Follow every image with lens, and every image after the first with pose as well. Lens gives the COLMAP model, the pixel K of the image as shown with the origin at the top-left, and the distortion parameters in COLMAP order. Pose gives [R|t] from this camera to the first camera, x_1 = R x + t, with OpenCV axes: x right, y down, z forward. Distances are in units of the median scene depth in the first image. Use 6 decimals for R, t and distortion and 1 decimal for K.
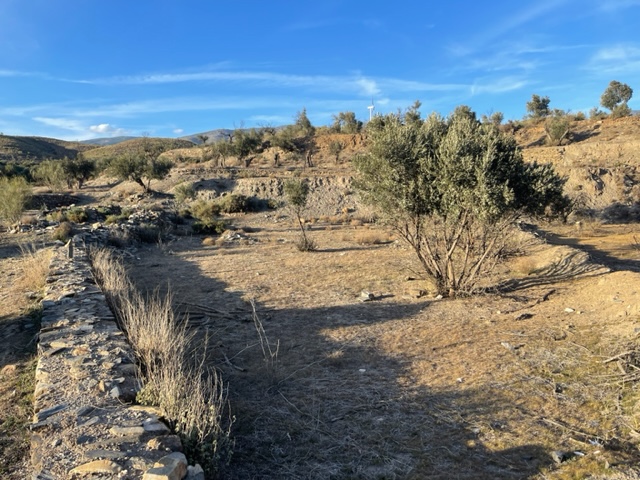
lens RADIAL K [[481.2, 0, 315.0], [0, 481.2, 240.6], [0, 0, 1]] dist [0.078226, -0.103667]
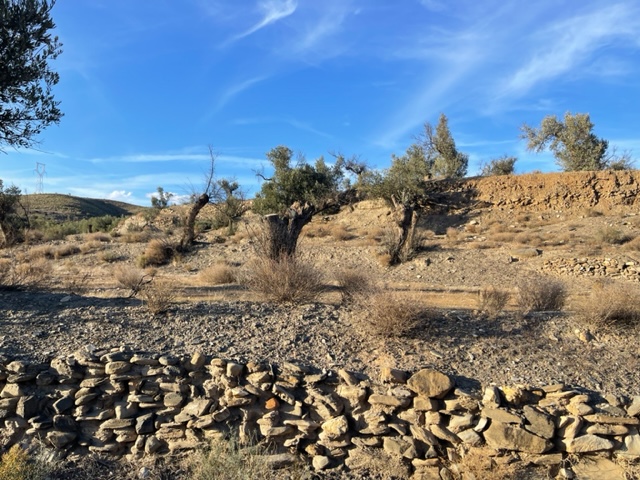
lens RADIAL K [[481.2, 0, 320.7], [0, 481.2, 240.2], [0, 0, 1]] dist [0.078226, -0.103667]
pose [[0.993601, 0.046586, -0.102889, -0.197632], [-0.061459, 0.987304, -0.146471, -0.235286], [0.094760, 0.151858, 0.983850, 1.448151]]
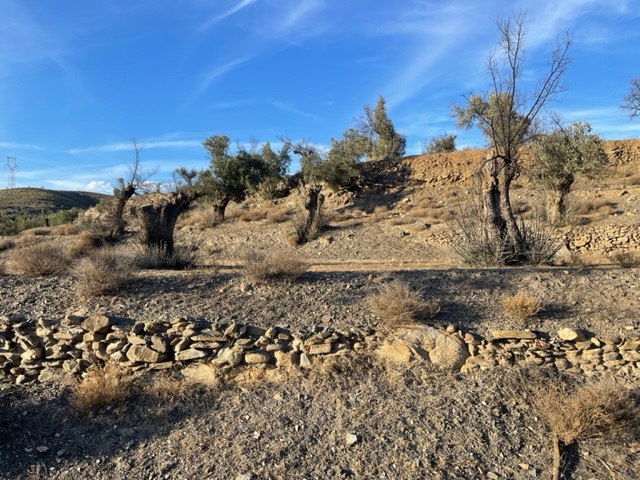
lens RADIAL K [[481.2, 0, 323.2], [0, 481.2, 239.6], [0, 0, 1]] dist [0.078226, -0.103667]
pose [[0.997319, 0.002276, -0.073138, -0.103708], [-0.010366, 0.993831, -0.110416, -0.232044], [0.072436, 0.110878, 0.991191, 1.406815]]
